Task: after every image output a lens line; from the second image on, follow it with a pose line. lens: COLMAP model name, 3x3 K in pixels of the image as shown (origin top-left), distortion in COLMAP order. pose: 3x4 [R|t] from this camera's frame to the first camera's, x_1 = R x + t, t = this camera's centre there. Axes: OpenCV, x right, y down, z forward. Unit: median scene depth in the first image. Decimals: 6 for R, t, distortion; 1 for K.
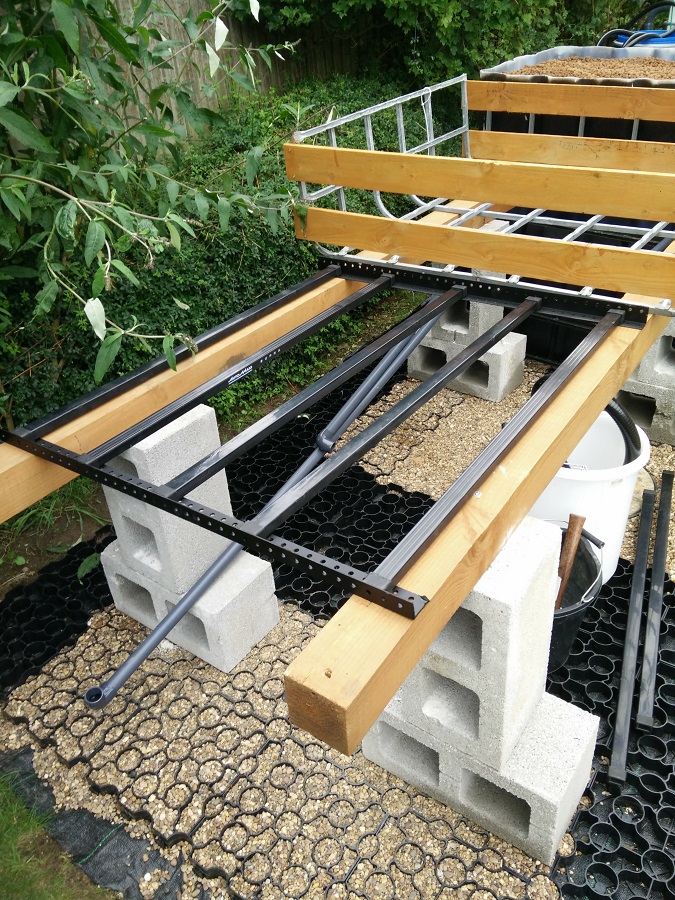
lens RADIAL K [[754.8, 0, 343.9], [0, 754.8, 449.6], [0, 0, 1]] dist [0.122186, -0.224191]
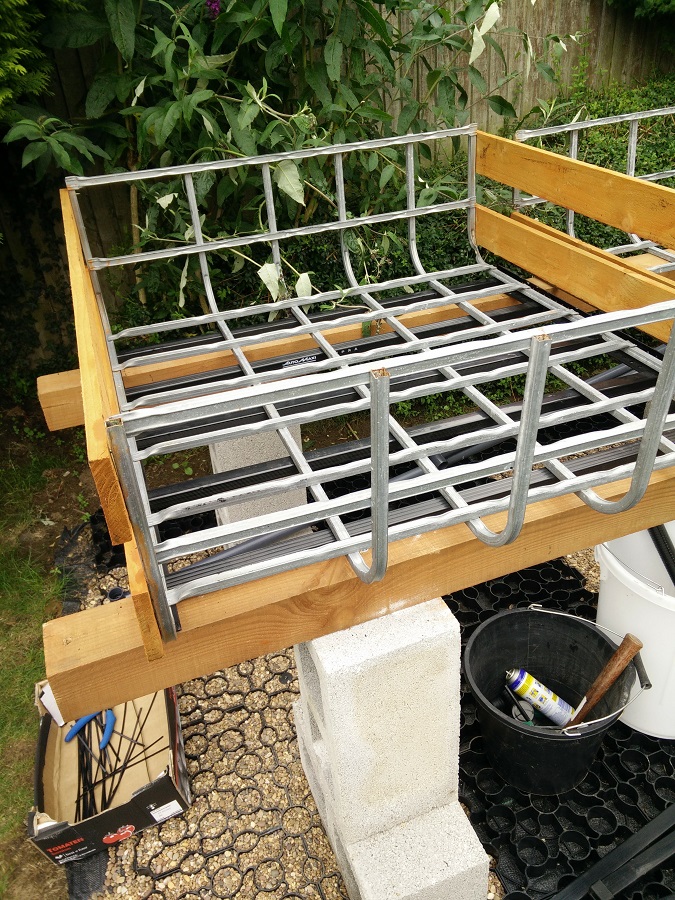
lens RADIAL K [[754.8, 0, 343.9], [0, 754.8, 449.6], [0, 0, 1]] dist [0.122186, -0.224191]
pose [[0.814434, 0.311852, -0.489331, 0.429173], [-0.300364, 0.948104, 0.104308, -0.104194], [0.496466, 0.062026, 0.865838, 0.147909]]
